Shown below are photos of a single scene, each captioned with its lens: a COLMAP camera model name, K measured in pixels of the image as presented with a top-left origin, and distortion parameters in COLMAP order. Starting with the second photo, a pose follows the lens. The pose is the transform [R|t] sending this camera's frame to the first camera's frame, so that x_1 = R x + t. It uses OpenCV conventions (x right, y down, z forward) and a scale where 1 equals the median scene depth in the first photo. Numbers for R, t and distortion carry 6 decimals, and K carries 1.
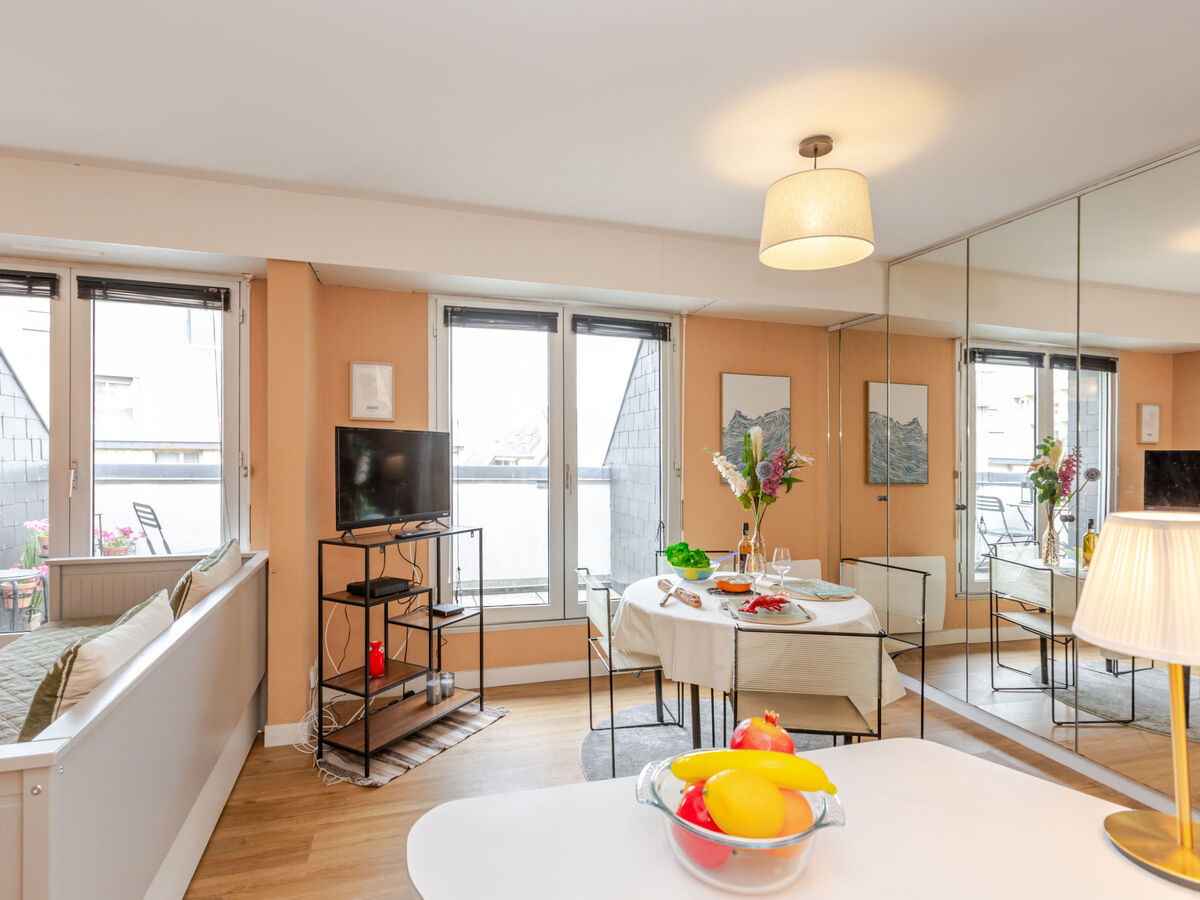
lens RADIAL K [[625.3, 0, 599.7], [0, 625.3, 428.4], [0, 0, 1]] dist [-0.003958, 0.000650]
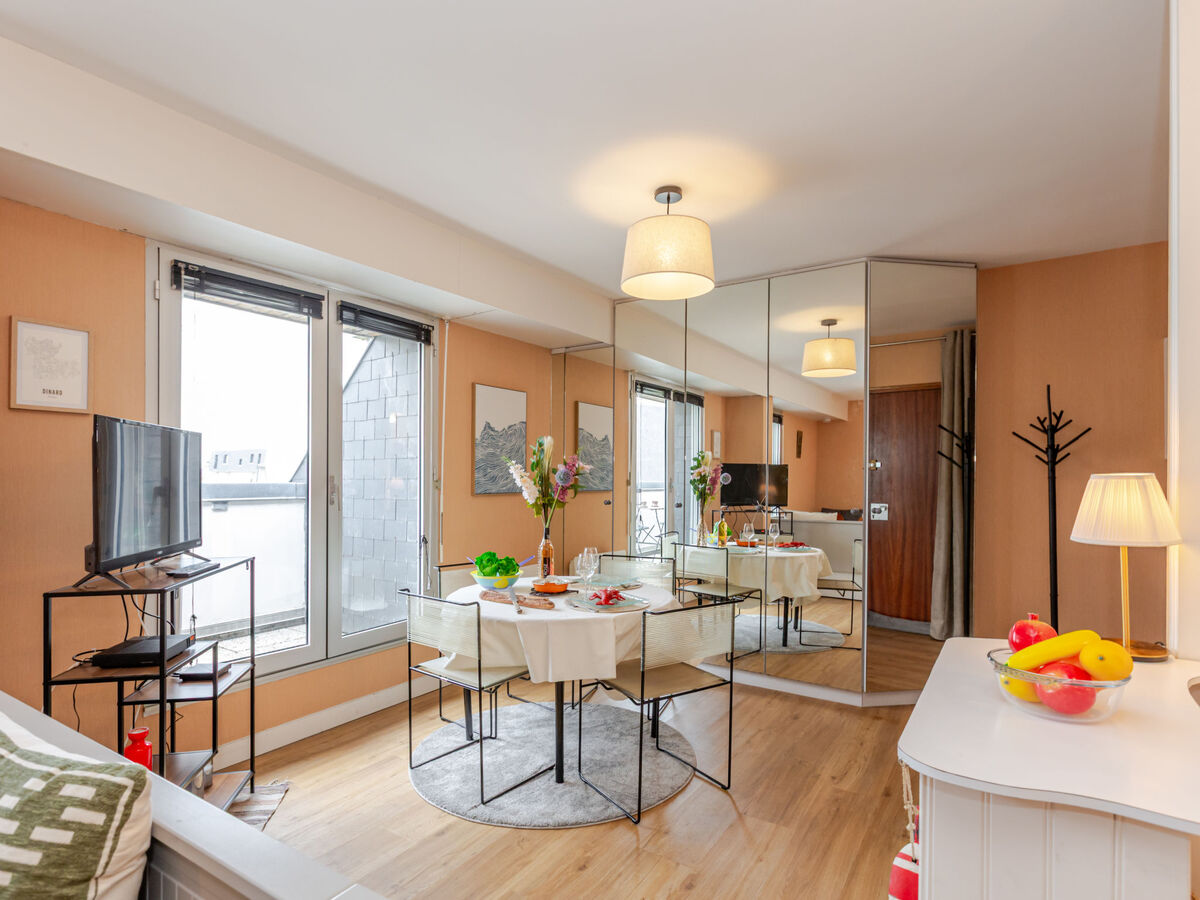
lens RADIAL K [[629.9, 0, 600.0], [0, 629.9, 450.0], [0, 0, 1]] dist [-0.004792, 0.000047]
pose [[0.769718, 0.014897, 0.638211, -0.335198], [-0.015393, 0.999870, -0.004774, 0.021952], [-0.638199, -0.006149, 0.769847, 0.117382]]
